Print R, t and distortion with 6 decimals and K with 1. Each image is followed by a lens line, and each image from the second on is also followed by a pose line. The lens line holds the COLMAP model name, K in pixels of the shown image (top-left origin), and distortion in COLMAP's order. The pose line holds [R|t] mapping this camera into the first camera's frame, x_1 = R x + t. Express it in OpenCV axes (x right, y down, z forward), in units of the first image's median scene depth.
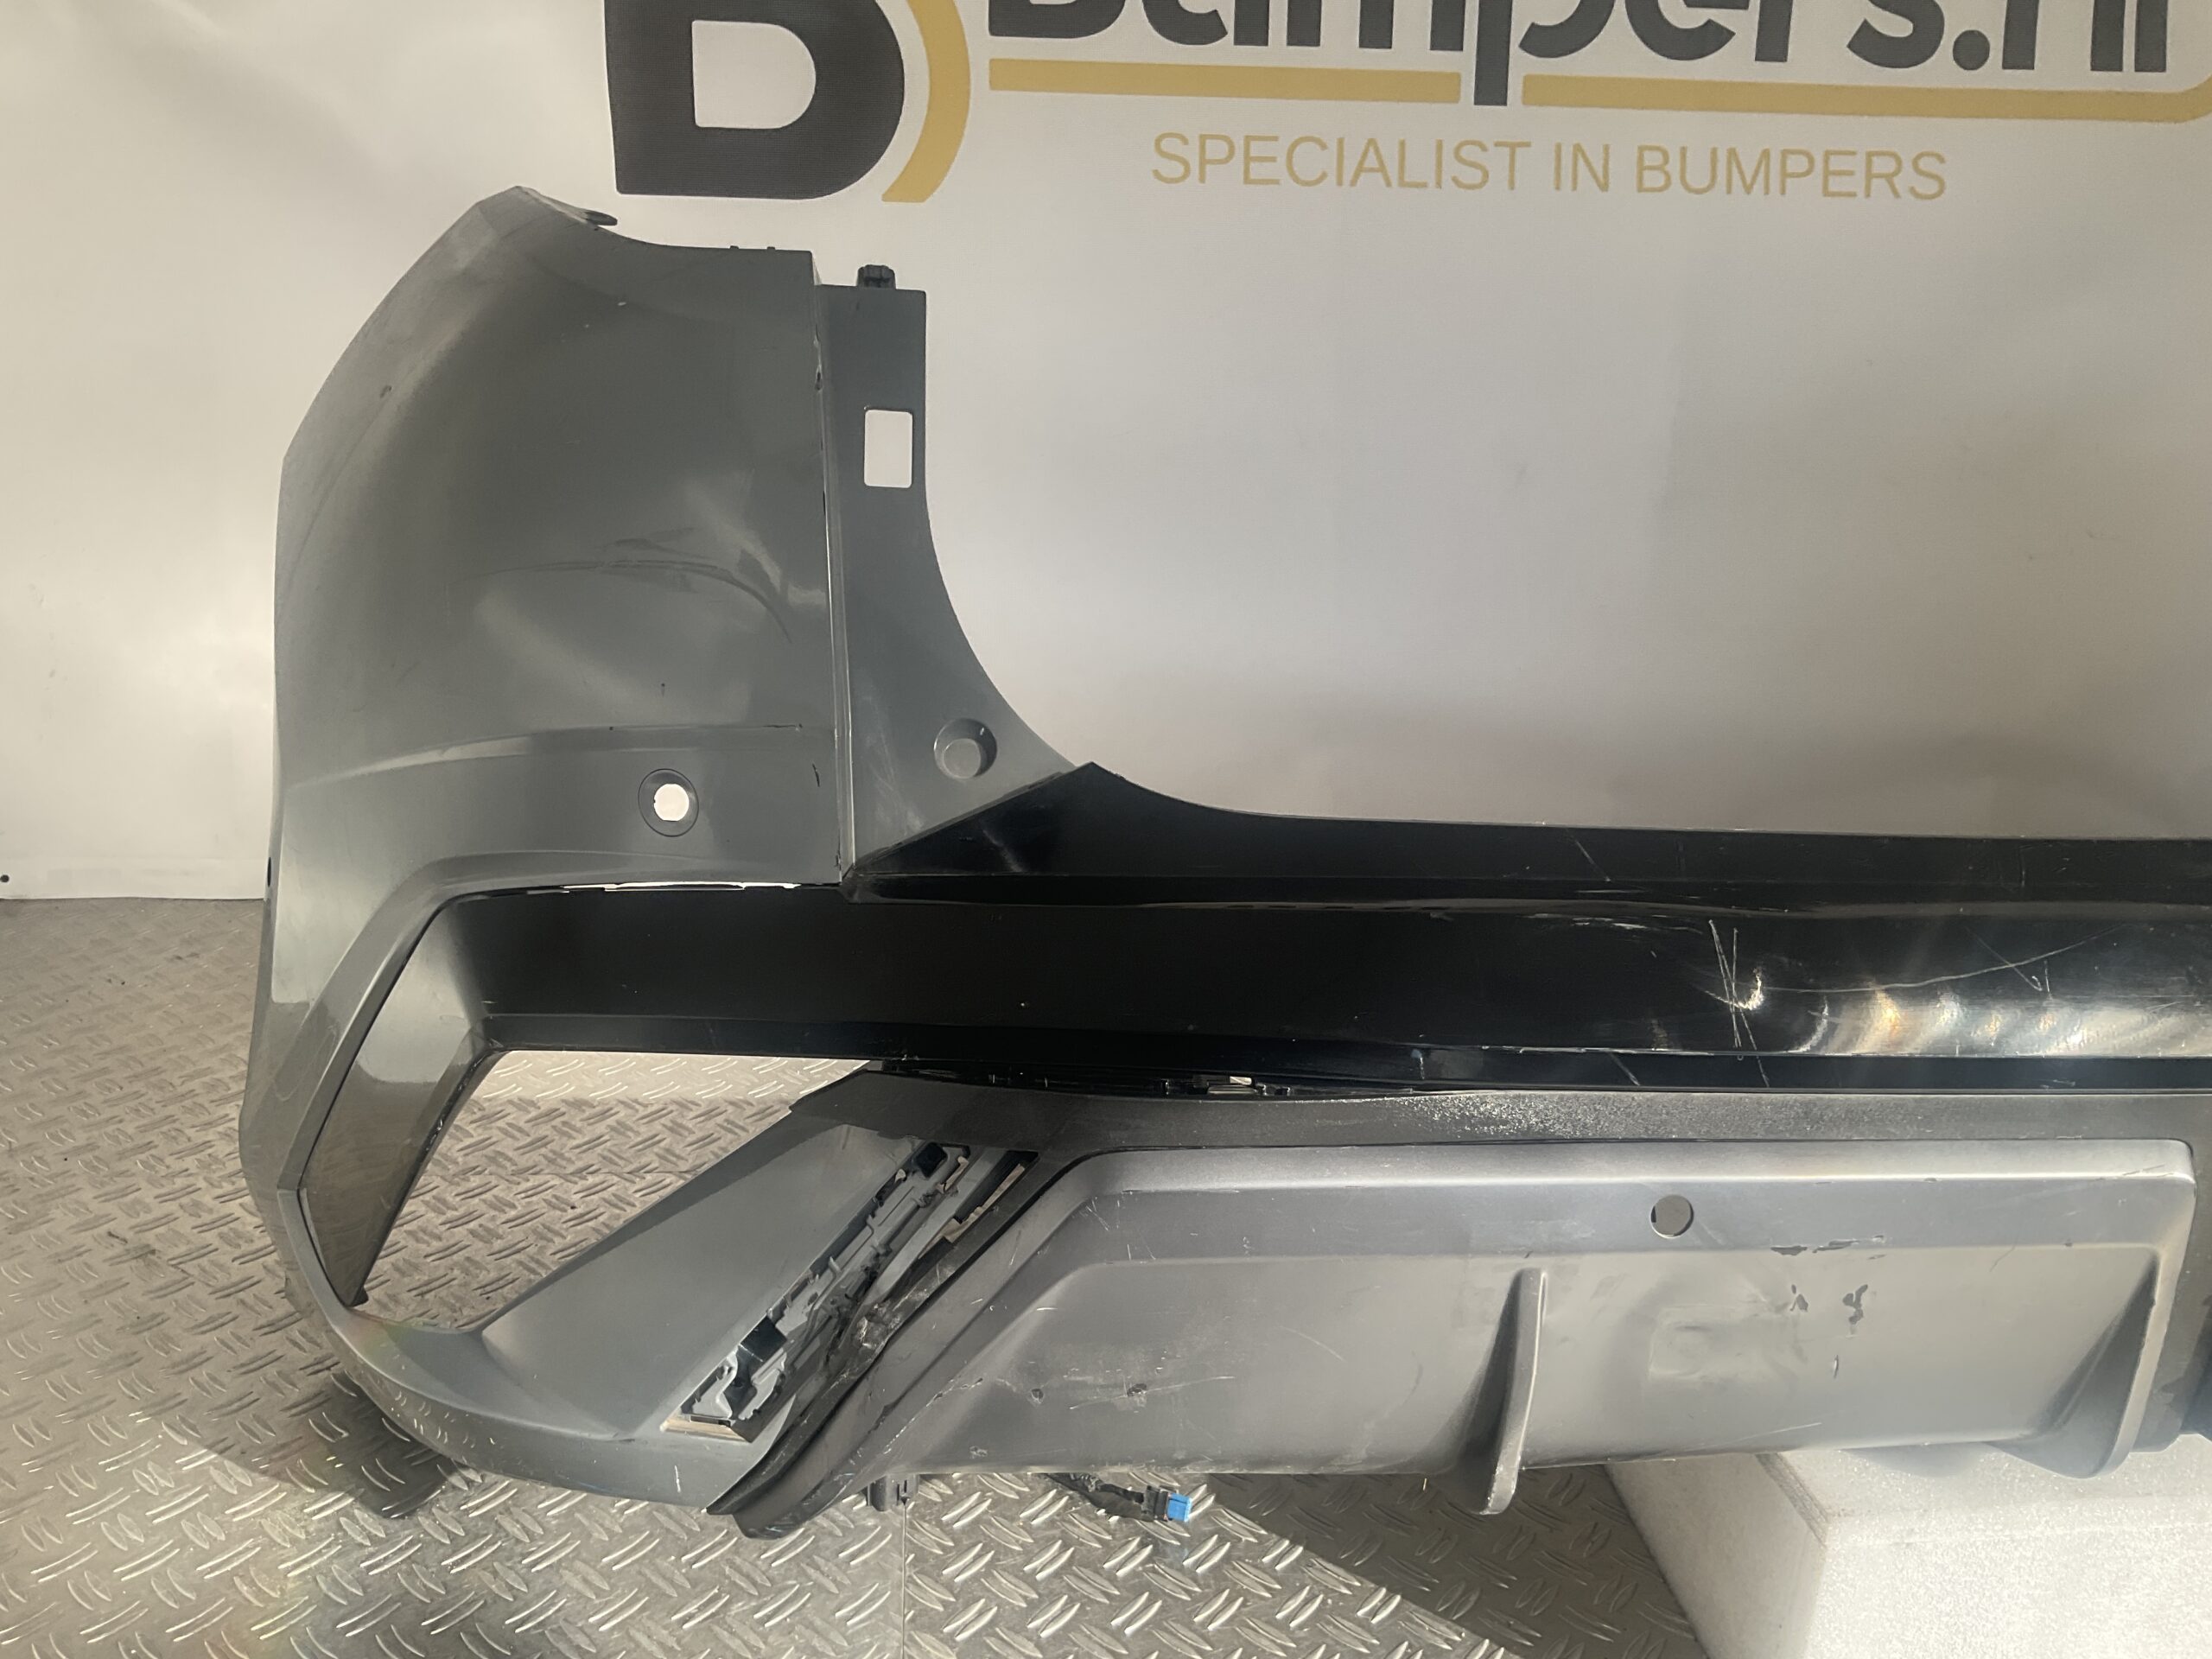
lens RADIAL K [[1853.4, 0, 1097.6], [0, 1853.4, 807.6], [0, 0, 1]] dist [0.066676, -0.132587]
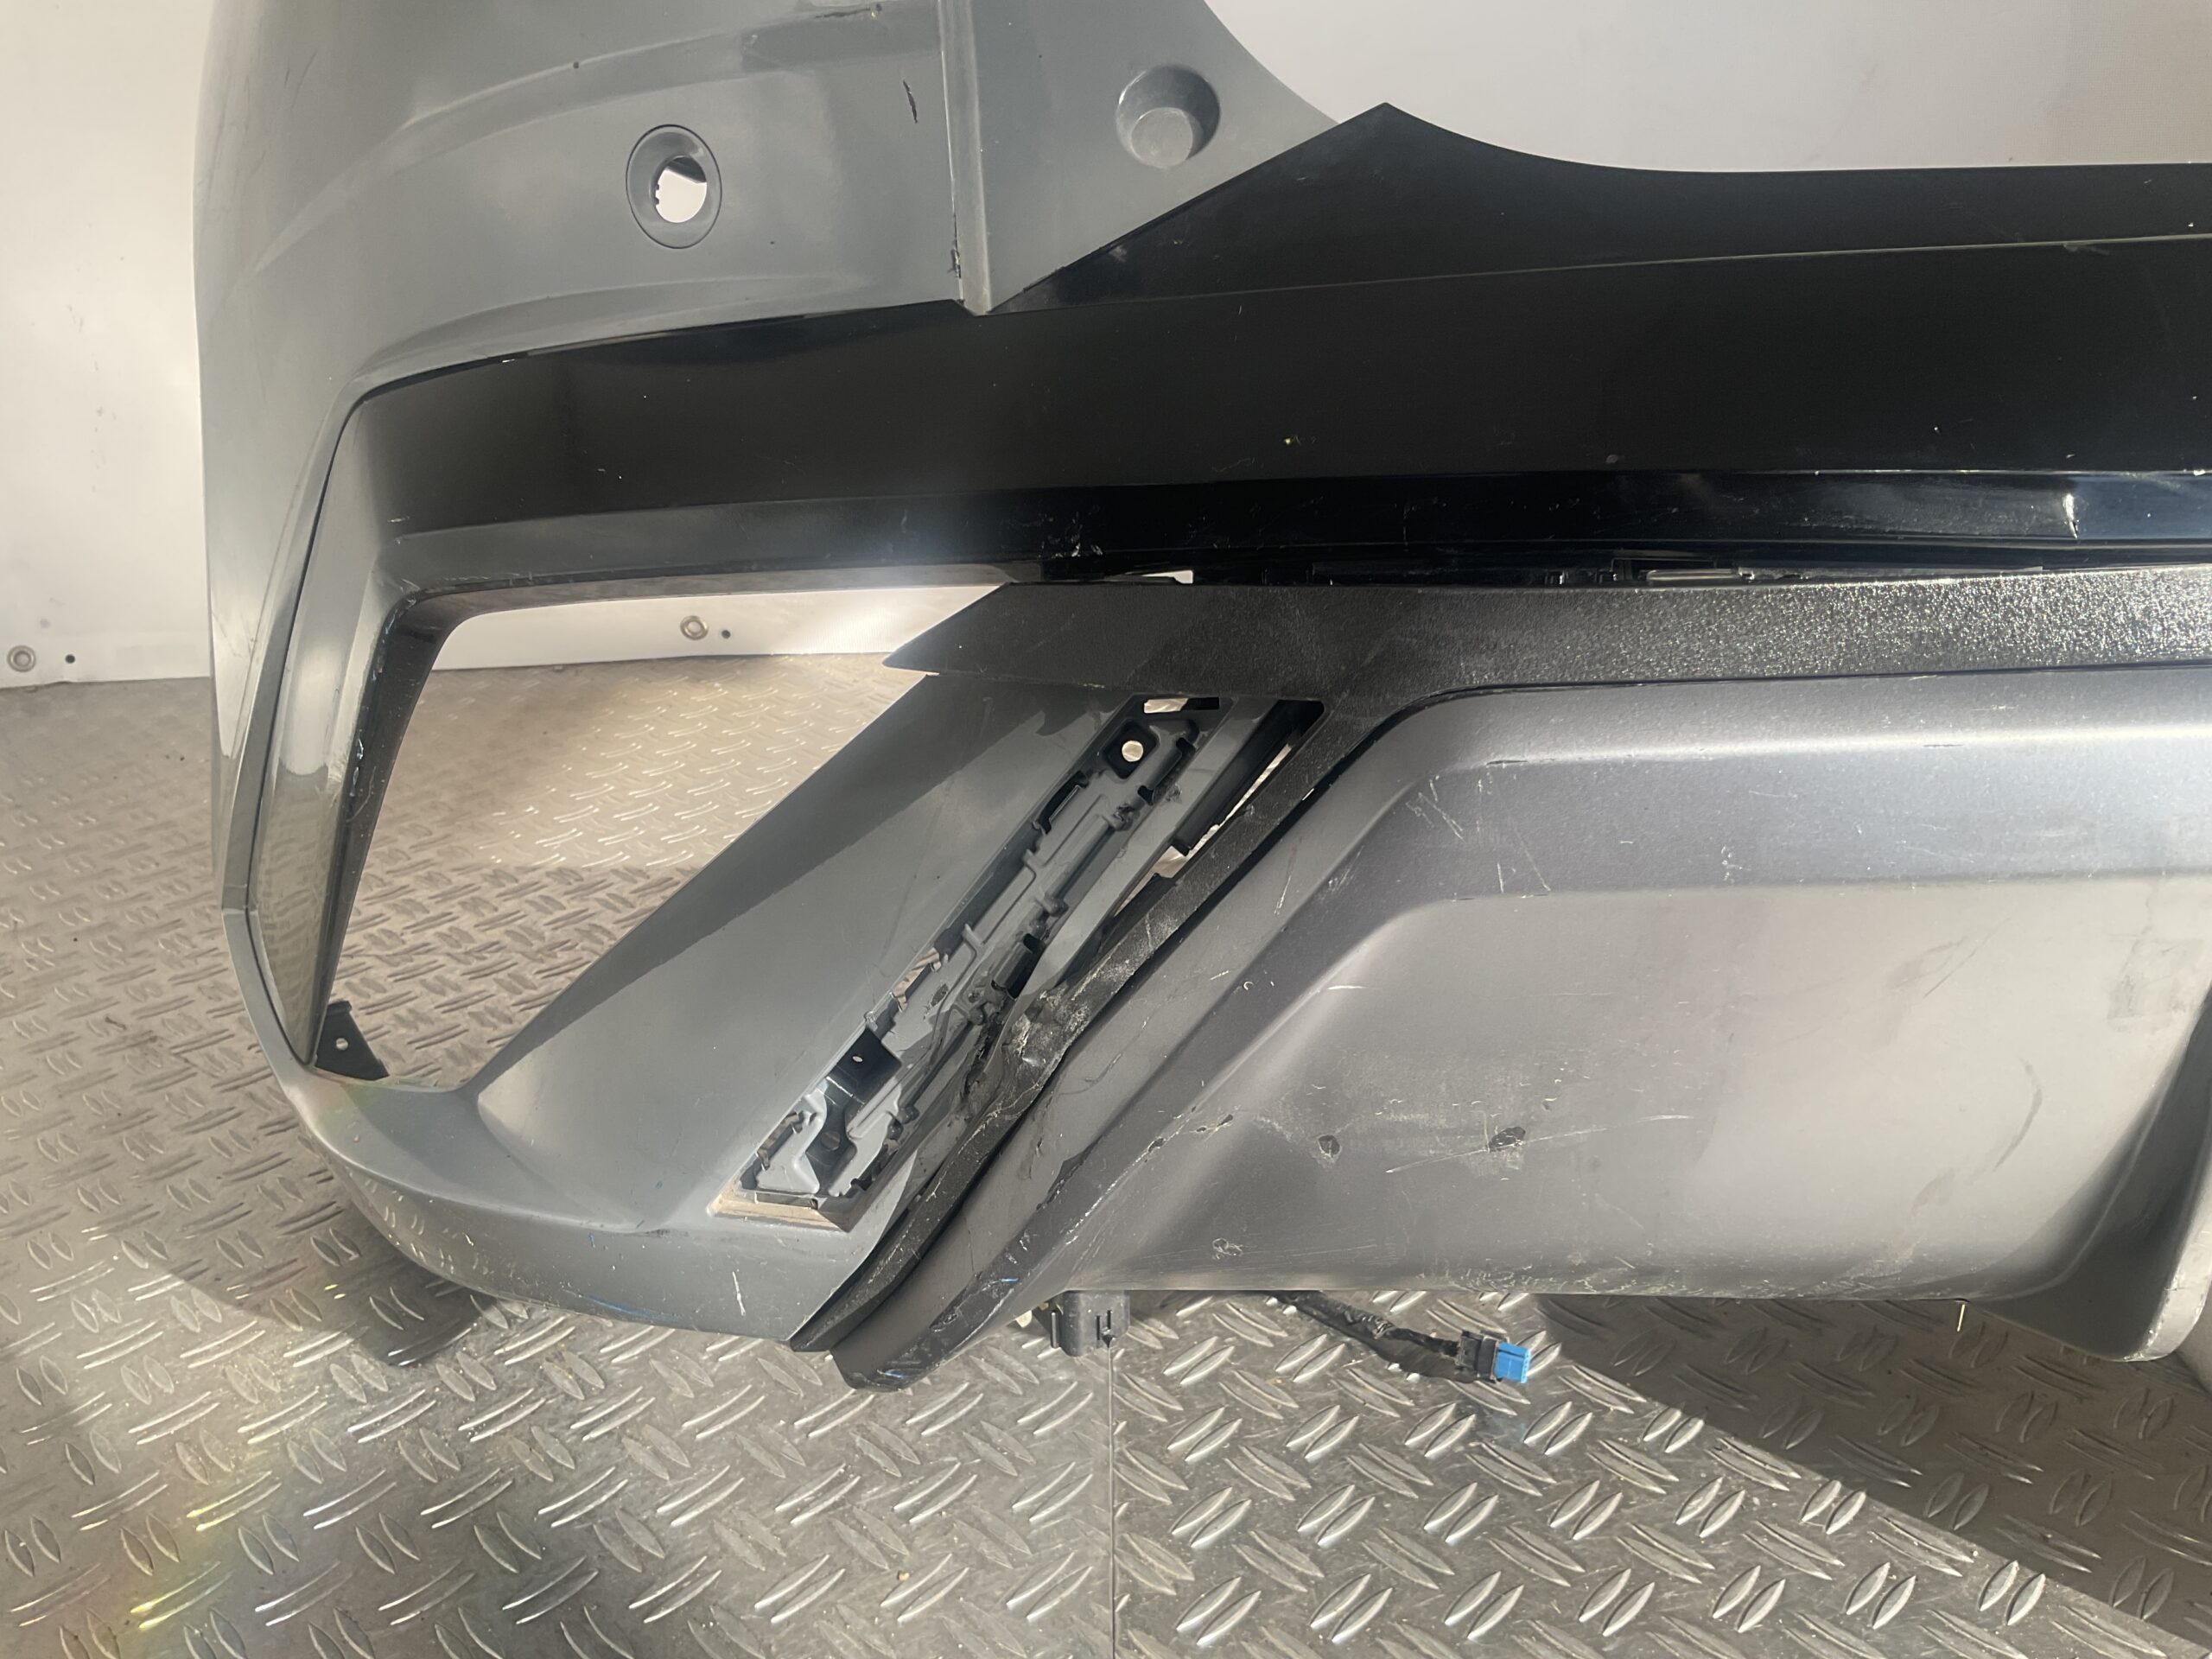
lens RADIAL K [[1853.4, 0, 1094.3], [0, 1853.4, 814.4], [0, 0, 1]] dist [0.066676, -0.132587]
pose [[0.993856, -0.023136, -0.108236, -0.029049], [0.029549, 0.997877, 0.058031, 0.130478], [0.106664, -0.060873, 0.992430, 0.317028]]
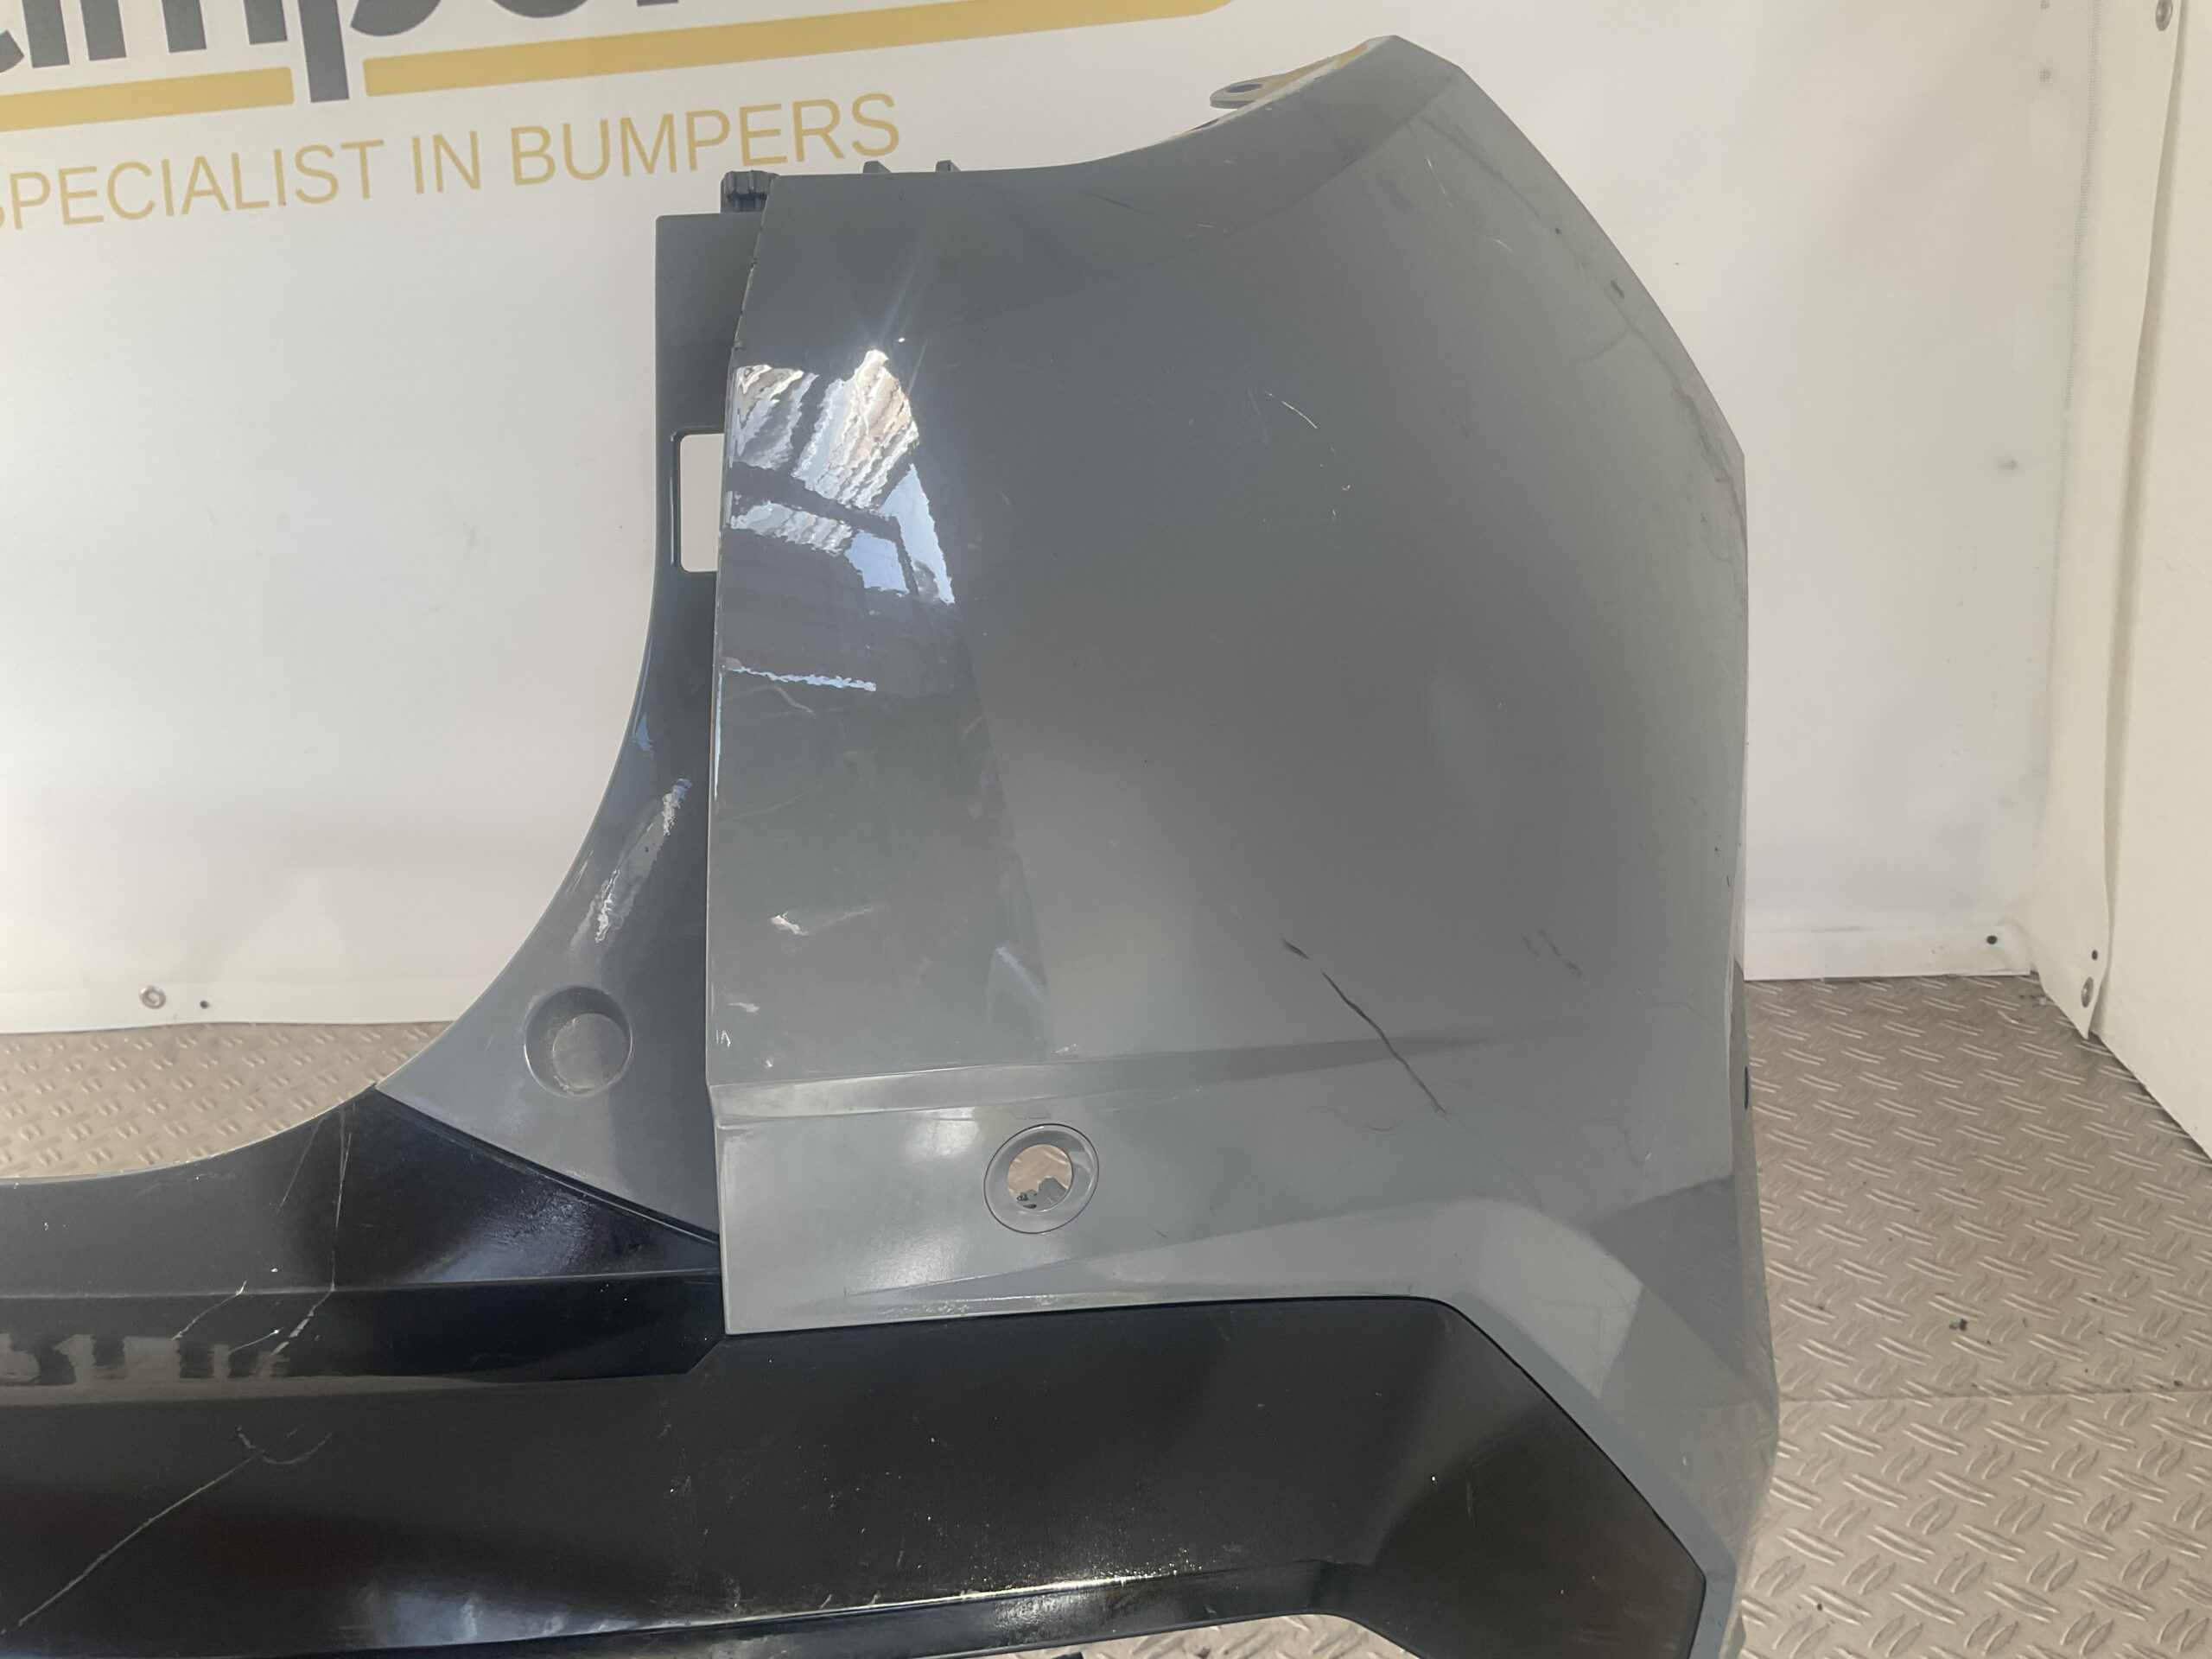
lens RADIAL K [[1853.4, 0, 1100.2], [0, 1853.4, 824.7], [0, 0, 1]] dist [0.066676, -0.132587]
pose [[0.978916, -0.036800, -0.200922, 1.182052], [0.036834, 0.999315, -0.003570, -0.067635], [0.200916, -0.003906, 0.979601, 0.436573]]
